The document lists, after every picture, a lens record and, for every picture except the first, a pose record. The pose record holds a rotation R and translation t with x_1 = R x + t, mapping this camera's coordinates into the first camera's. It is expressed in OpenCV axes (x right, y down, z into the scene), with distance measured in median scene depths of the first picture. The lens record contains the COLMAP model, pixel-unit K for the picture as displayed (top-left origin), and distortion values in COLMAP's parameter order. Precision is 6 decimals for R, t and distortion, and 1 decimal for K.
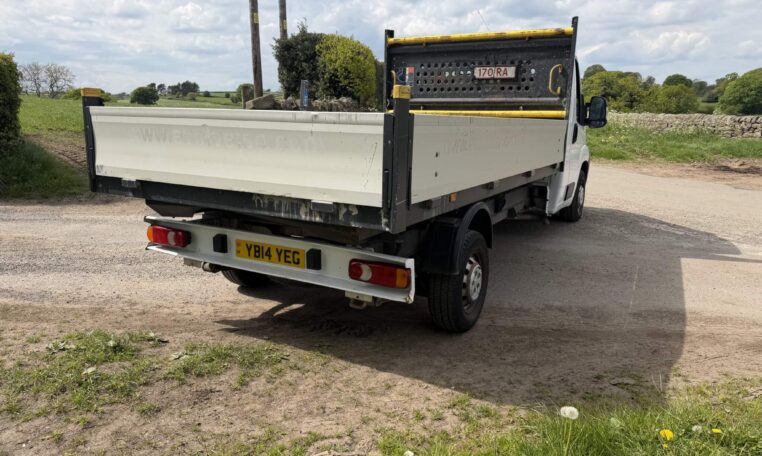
lens RADIAL K [[535.9, 0, 381.0], [0, 535.9, 228.0], [0, 0, 1]] dist [0.082822, -0.109409]
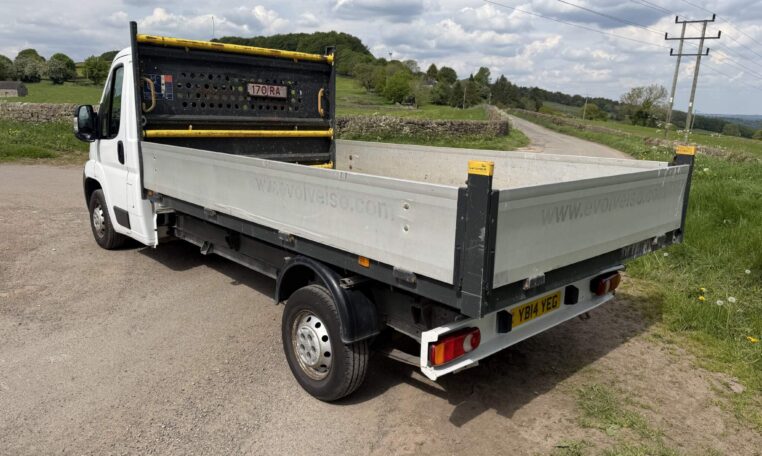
lens RADIAL K [[542.8, 0, 392.7], [0, 542.8, 231.2], [0, 0, 1]] dist [0.010981, -0.006481]
pose [[0.300243, -0.212362, 0.929923, -0.986146], [0.171409, 0.971044, 0.166410, -0.251514], [-0.938335, 0.109433, 0.327950, 0.755865]]
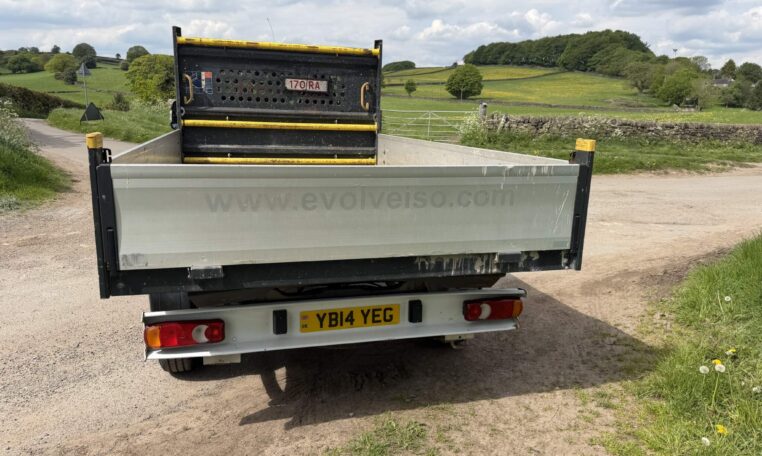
lens RADIAL K [[535.9, 0, 381.0], [0, 535.9, 228.0], [0, 0, 1]] dist [0.082822, -0.109409]
pose [[0.710499, -0.149004, 0.687742, -0.624495], [0.127251, 0.988418, 0.082685, -0.135092], [-0.692097, 0.028769, 0.721231, 0.281669]]
